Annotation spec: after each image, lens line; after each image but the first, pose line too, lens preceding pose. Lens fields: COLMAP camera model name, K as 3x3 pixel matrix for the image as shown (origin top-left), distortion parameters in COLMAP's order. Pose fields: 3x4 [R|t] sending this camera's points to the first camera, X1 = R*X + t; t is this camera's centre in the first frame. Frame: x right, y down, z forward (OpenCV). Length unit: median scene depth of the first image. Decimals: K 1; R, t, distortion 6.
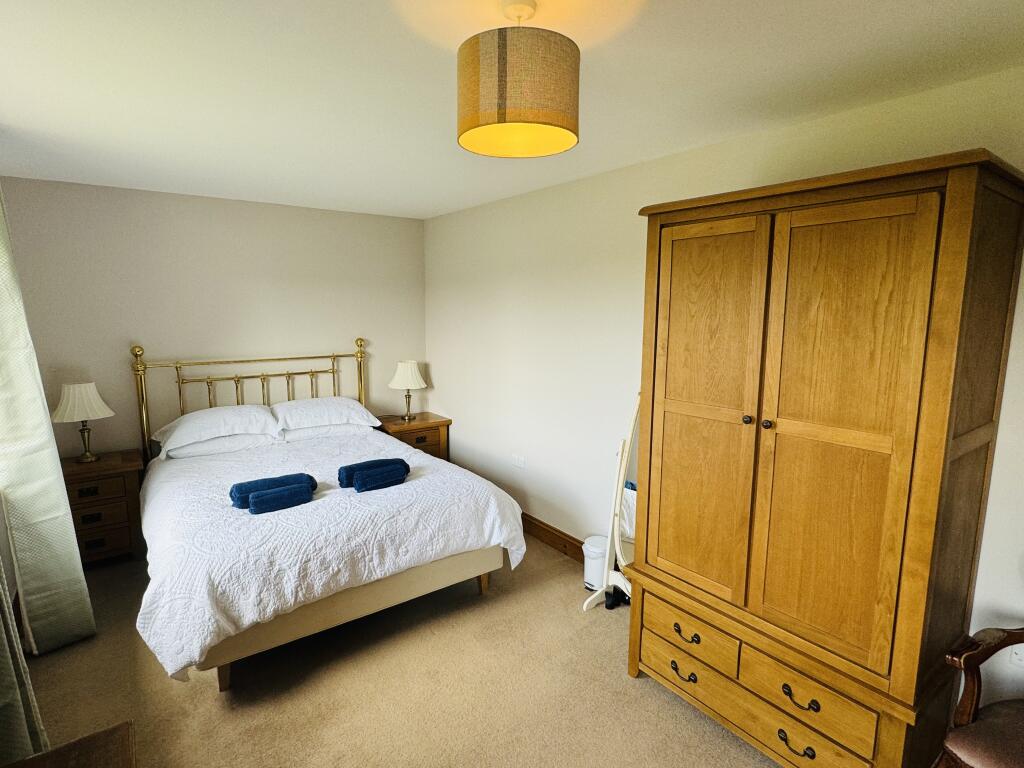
lens RADIAL K [[544.3, 0, 509.8], [0, 544.3, 382.2], [0, 0, 1]] dist [-0.002762, -0.000776]
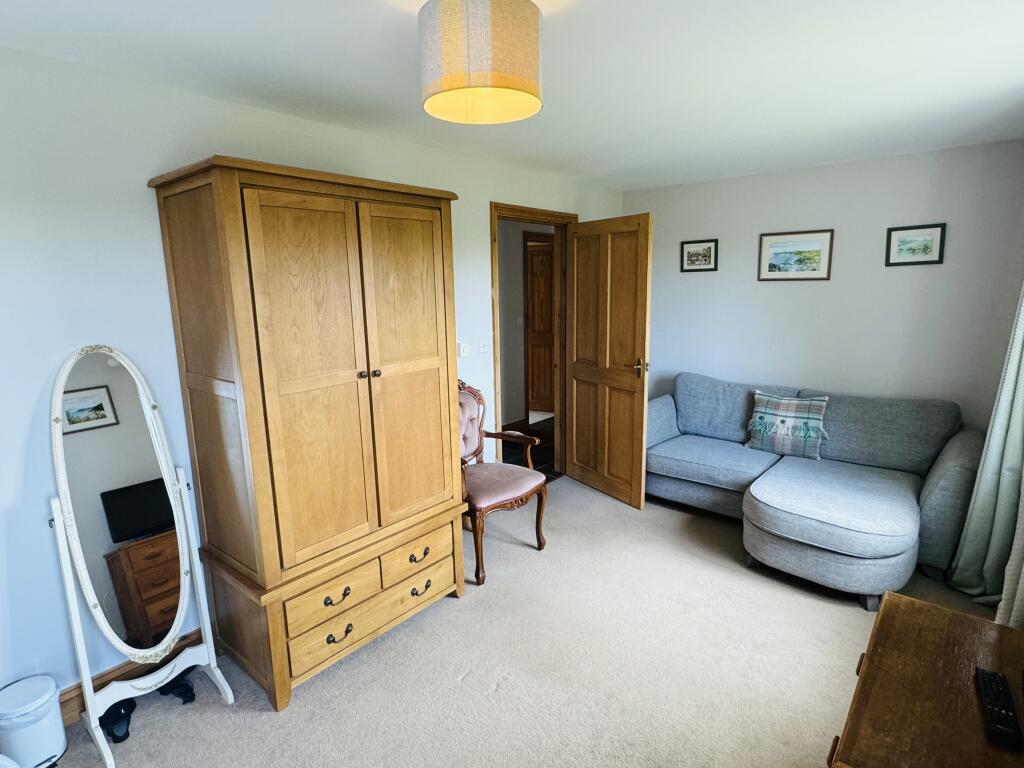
lens RADIAL K [[544.3, 0, 509.8], [0, 544.3, 382.2], [0, 0, 1]] dist [-0.002762, -0.000776]
pose [[-0.235370, -0.177950, 0.955476, -0.751623], [0.154543, 0.963735, 0.217558, -0.120490], [-0.959540, 0.198869, -0.199333, 0.906648]]
